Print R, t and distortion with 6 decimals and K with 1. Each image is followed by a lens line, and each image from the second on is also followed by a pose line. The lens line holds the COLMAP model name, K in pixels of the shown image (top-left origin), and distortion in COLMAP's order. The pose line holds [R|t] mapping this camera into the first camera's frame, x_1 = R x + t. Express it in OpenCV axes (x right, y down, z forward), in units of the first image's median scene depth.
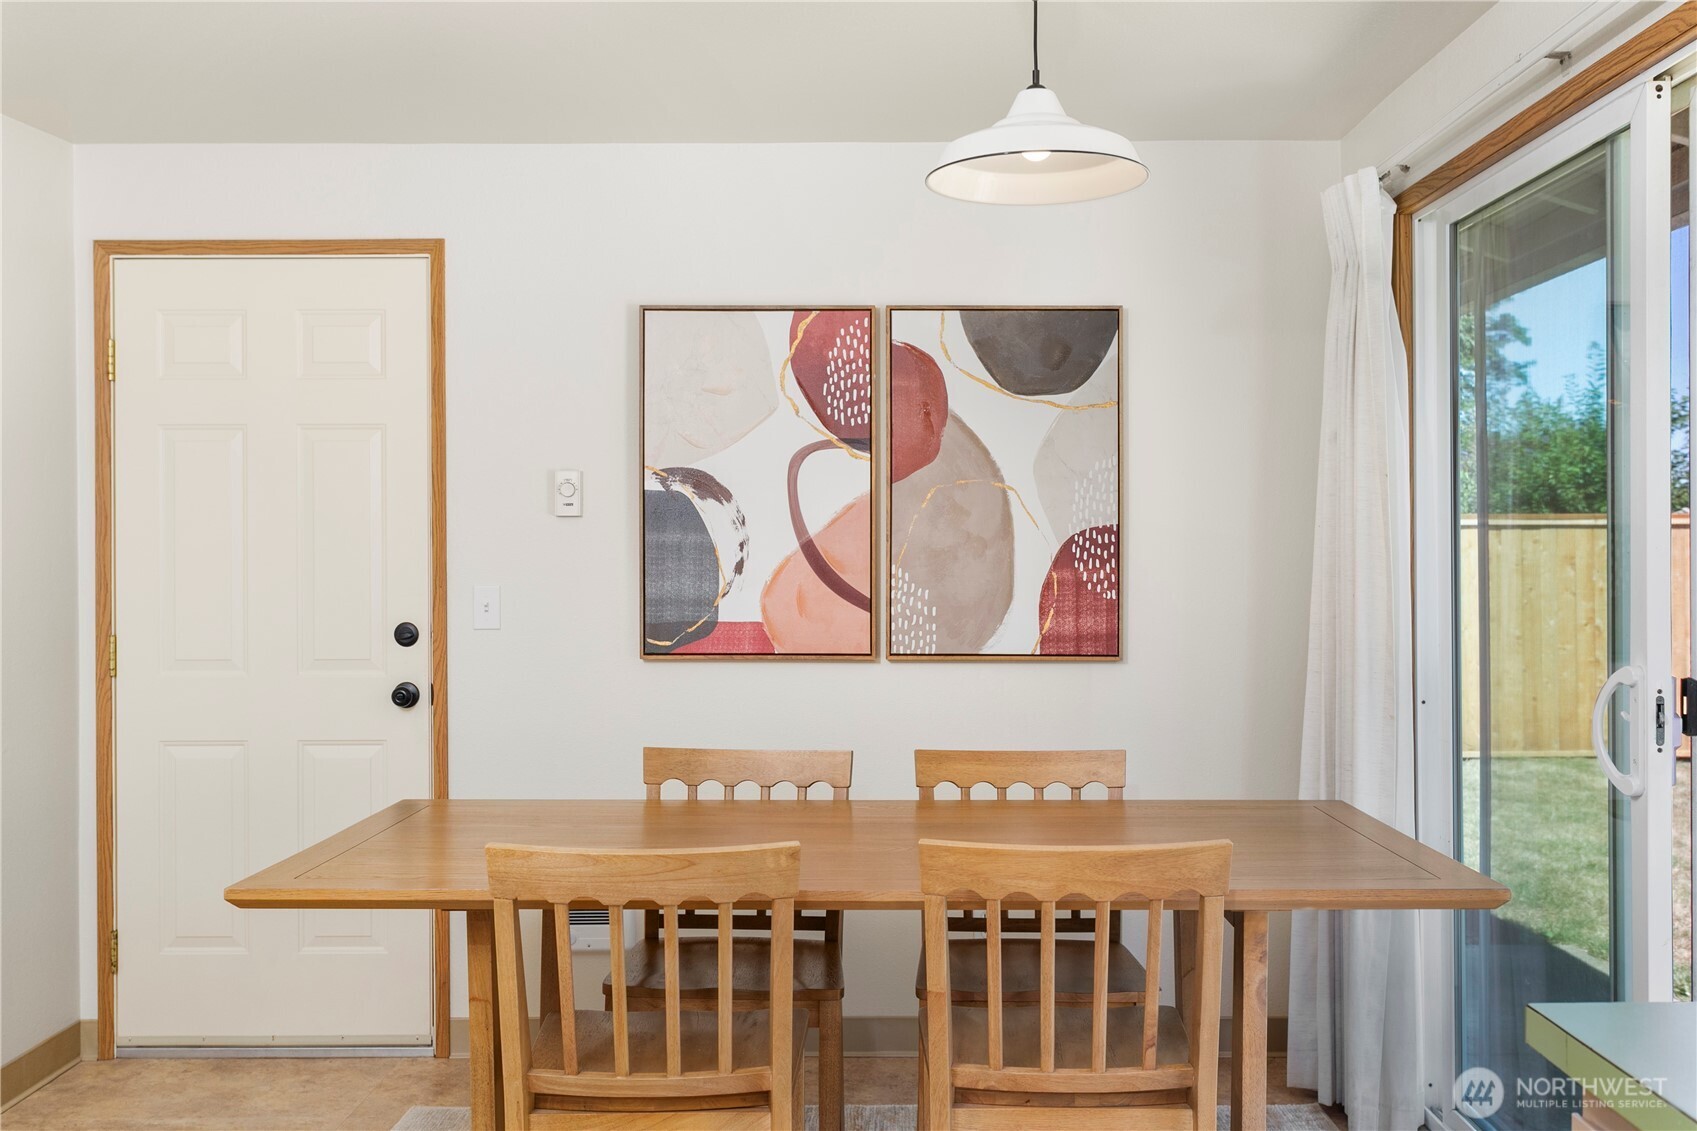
lens RADIAL K [[1568.8, 0, 846.1], [0, 1568.8, 572.7], [0, 0, 1]] dist [-0.000776, 0.000000]
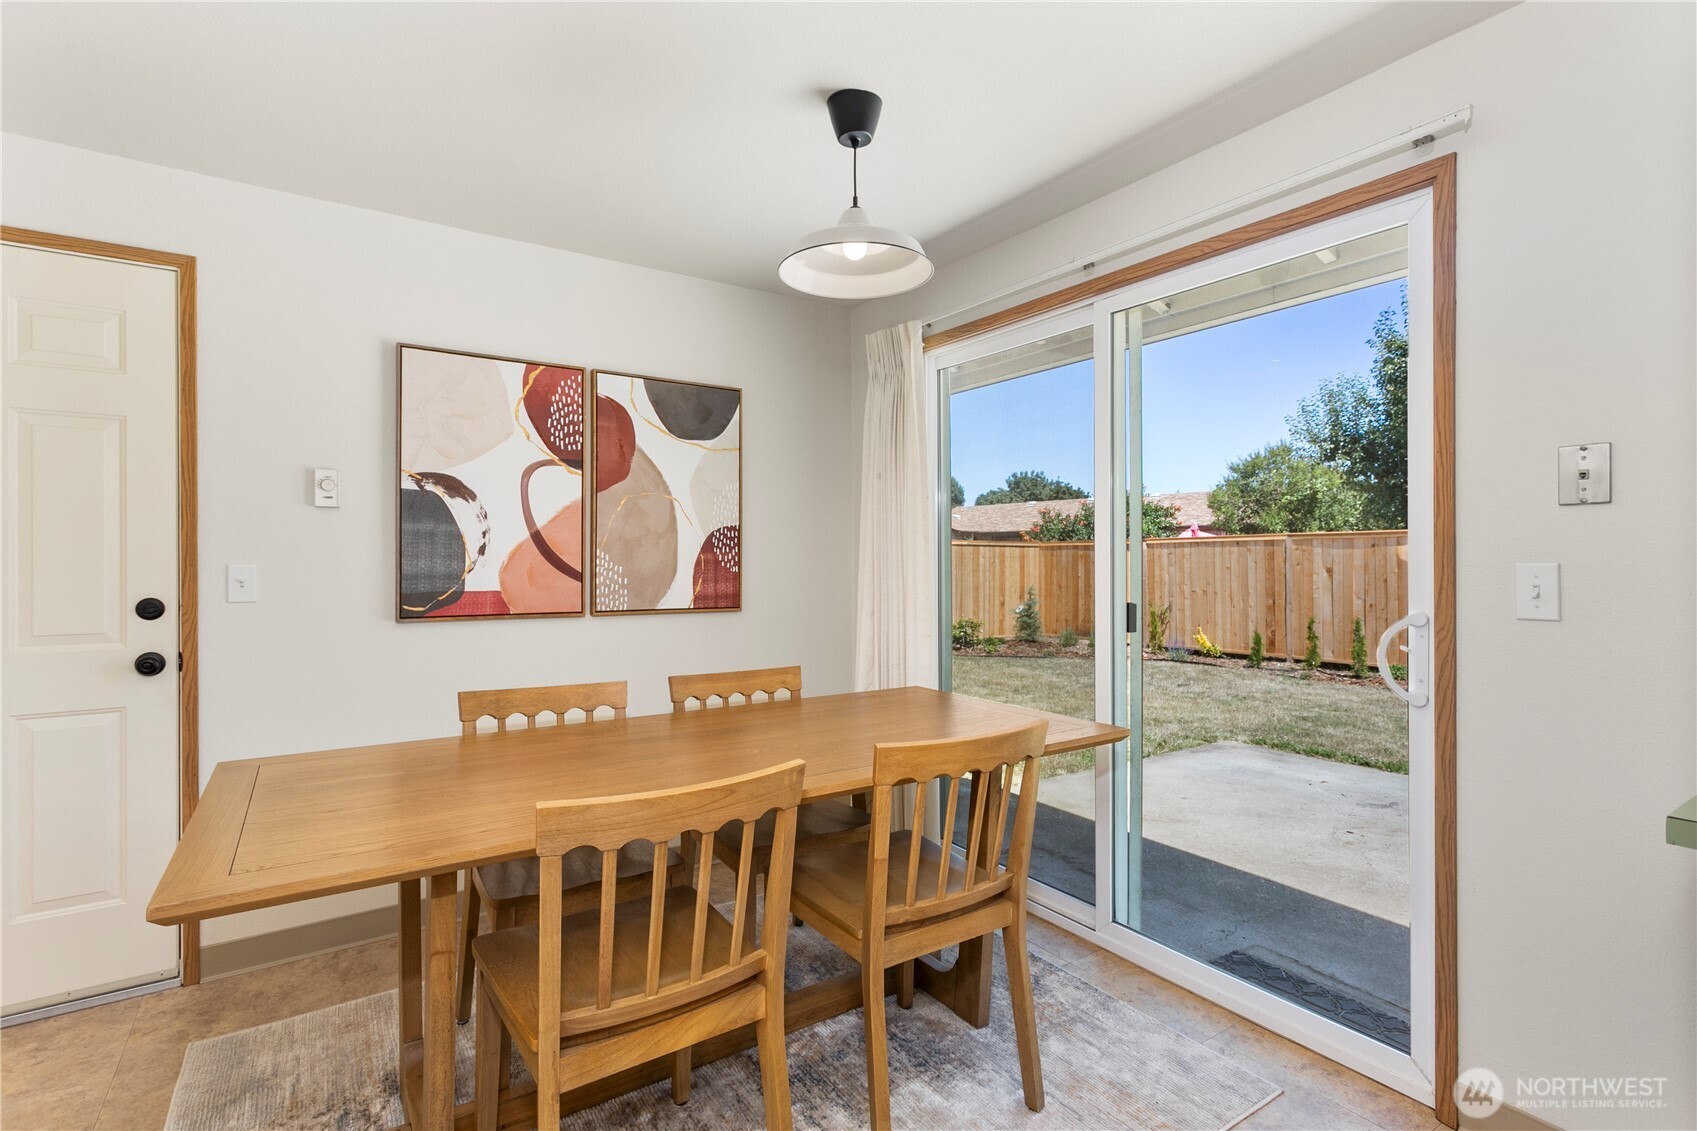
lens RADIAL K [[809.1, 0, 849.2], [0, 809.1, 563.0], [0, 0, 1]] dist [0.001510, 0.001176]
pose [[0.825721, -0.001209, 0.564078, -0.198857], [0.004555, 0.999979, -0.004525, 0.012097], [-0.564061, 0.006306, 0.825709, 0.256409]]
